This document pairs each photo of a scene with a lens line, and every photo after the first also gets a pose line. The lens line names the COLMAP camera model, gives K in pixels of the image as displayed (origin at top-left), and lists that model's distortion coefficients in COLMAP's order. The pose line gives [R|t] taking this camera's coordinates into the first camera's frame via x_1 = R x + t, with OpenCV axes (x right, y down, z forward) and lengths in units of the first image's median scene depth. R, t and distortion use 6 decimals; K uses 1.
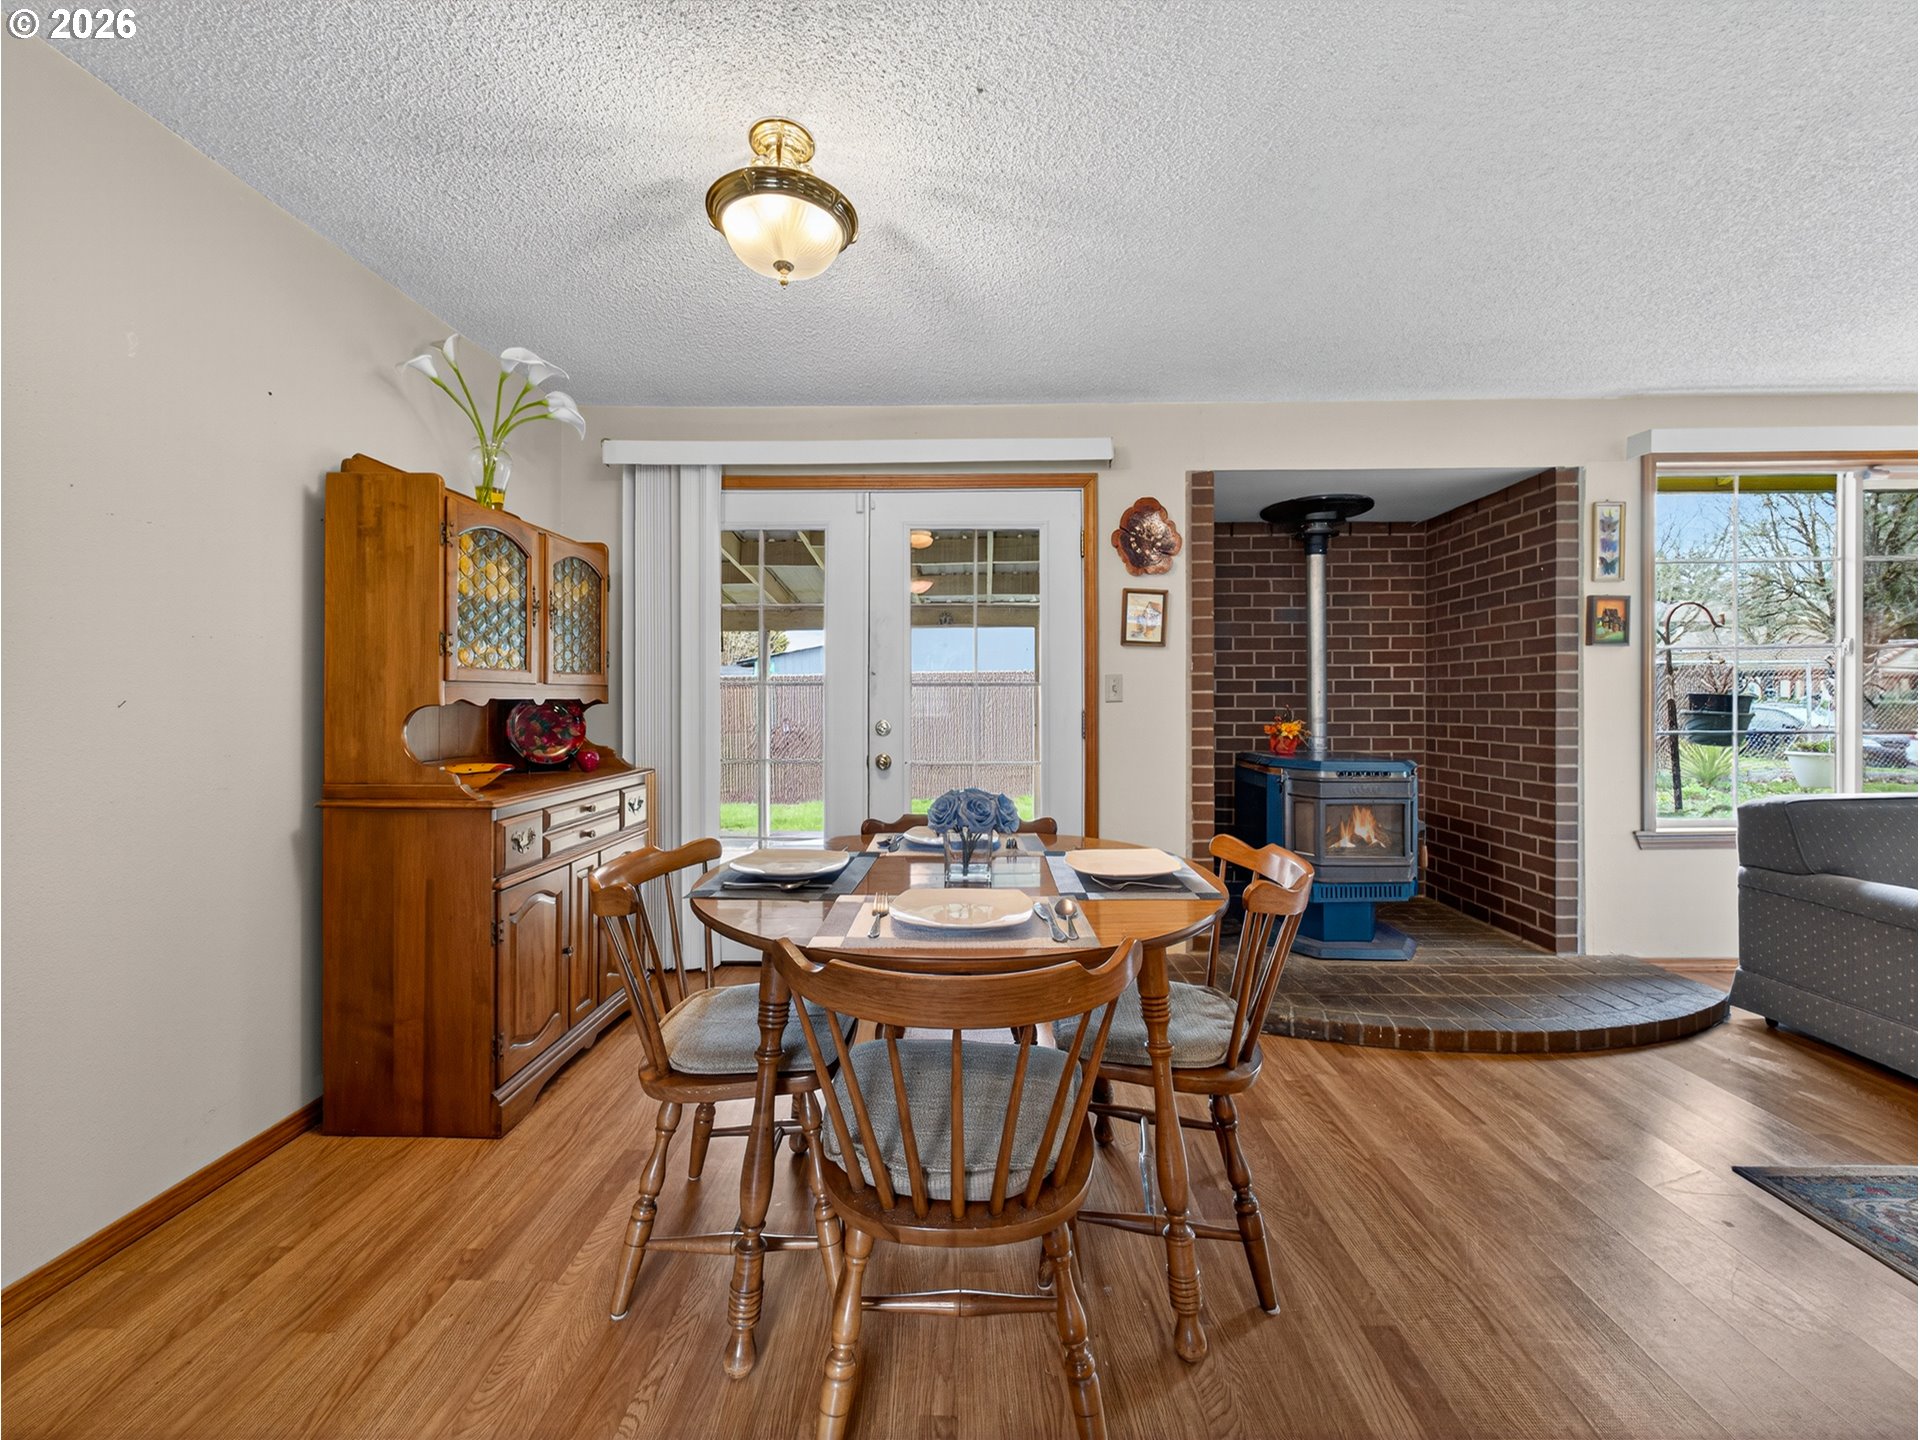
lens RADIAL K [[786.7, 0, 967.5], [0, 786.7, 684.0], [0, 0, 1]] dist [0.000882, 0.000174]
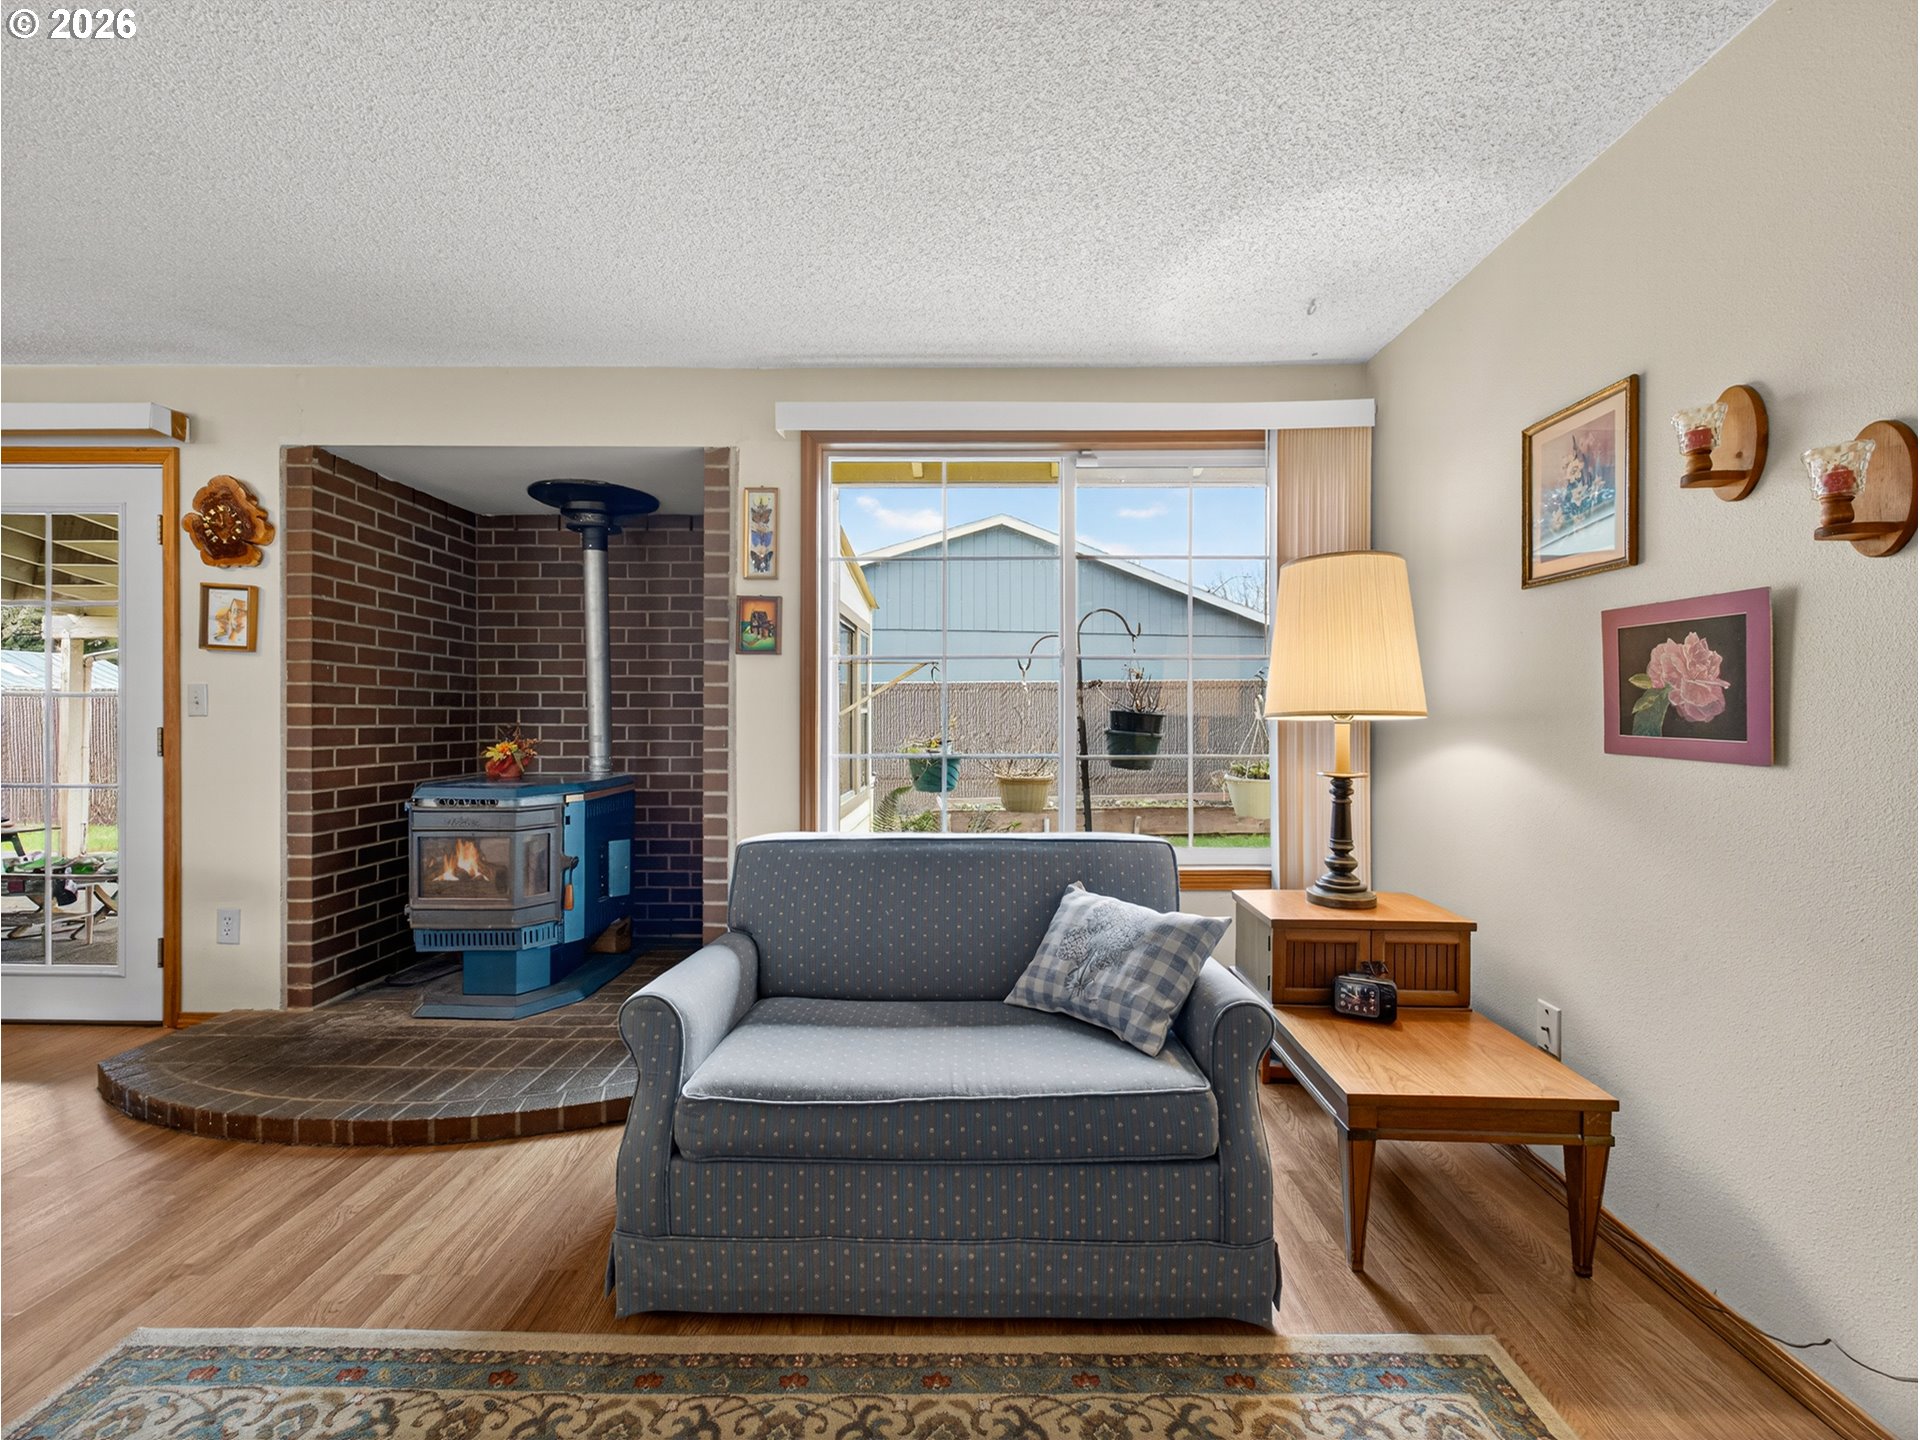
lens RADIAL K [[784.8, 0, 957.1], [0, 784.8, 712.7], [0, 0, 1]] dist [0.000022, 0.000228]
pose [[0.999865, 0.006190, 0.015215, 1.001078], [-0.006434, 0.999851, 0.016015, -0.000067], [-0.015114, -0.016110, 0.999756, 0.135557]]
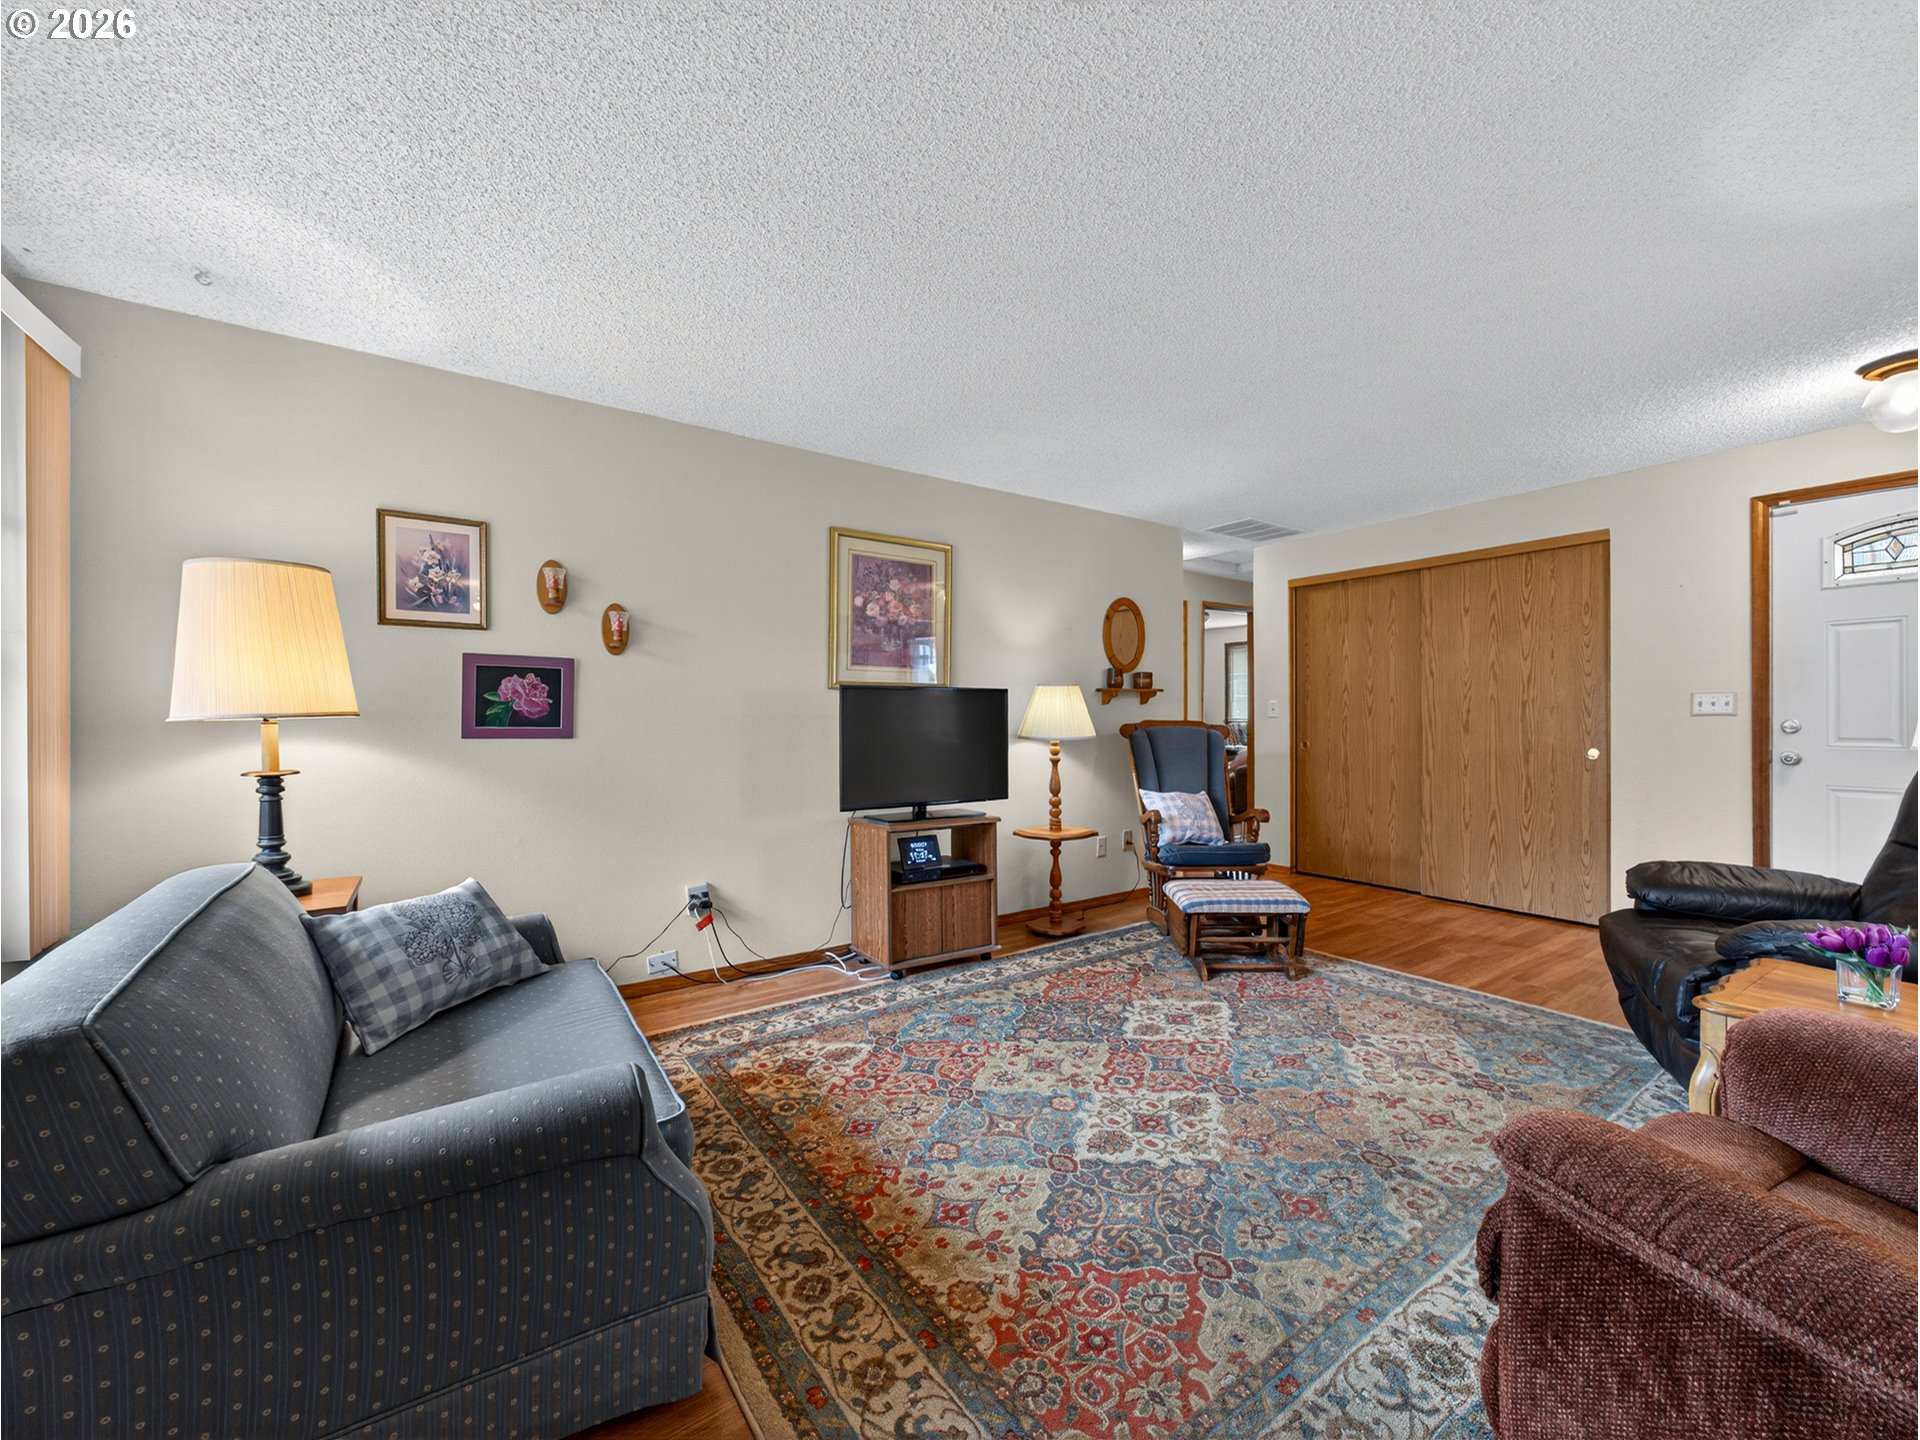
lens RADIAL K [[784.8, 0, 957.1], [0, 784.8, 712.7], [0, 0, 1]] dist [0.000022, 0.000228]
pose [[-0.591343, 0.010729, 0.806349, 0.425146], [-0.015713, 0.999568, -0.024823, 0.017136], [-0.806267, -0.027349, -0.590919, 0.711625]]
